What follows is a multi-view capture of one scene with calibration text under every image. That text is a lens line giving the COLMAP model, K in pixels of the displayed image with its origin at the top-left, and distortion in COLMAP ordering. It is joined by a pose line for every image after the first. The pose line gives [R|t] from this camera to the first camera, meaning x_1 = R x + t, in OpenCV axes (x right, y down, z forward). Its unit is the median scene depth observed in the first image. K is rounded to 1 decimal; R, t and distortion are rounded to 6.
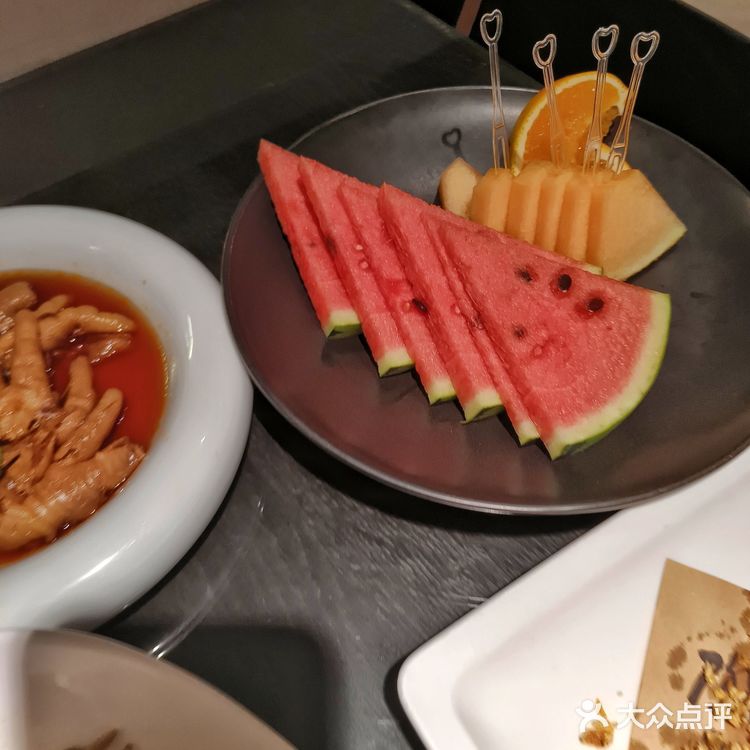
lens RADIAL K [[754.5, 0, 376.5], [0, 754.5, 375.4], [0, 0, 1]] dist [0.025309, 0.000000]
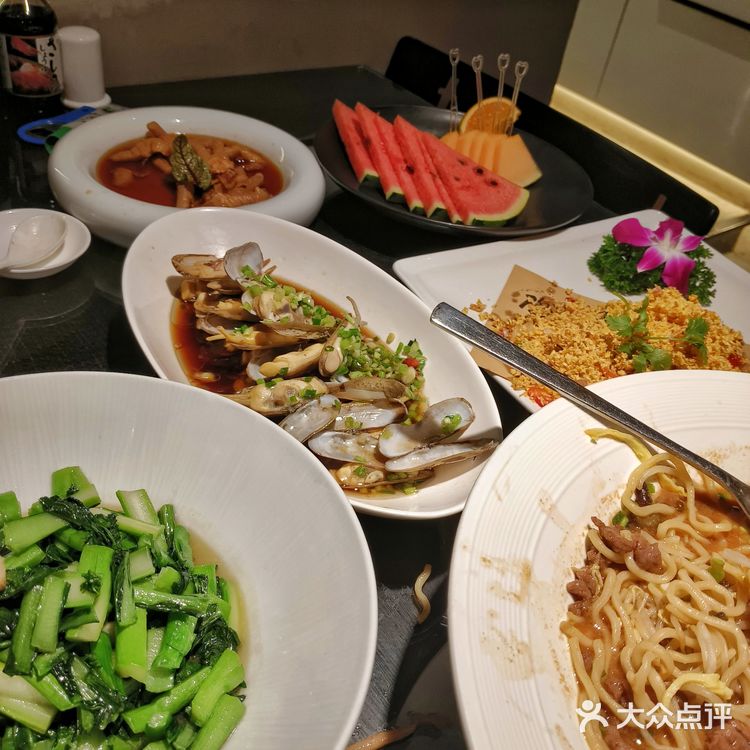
lens RADIAL K [[754.5, 0, 374.2], [0, 754.5, 376.0], [0, 0, 1]] dist [0.025309, 0.000000]
pose [[0.989235, 0.130165, 0.066861, -0.102337], [-0.107632, 0.956773, -0.270187, 1.017402], [-0.099140, 0.260082, 0.960483, -0.818373]]
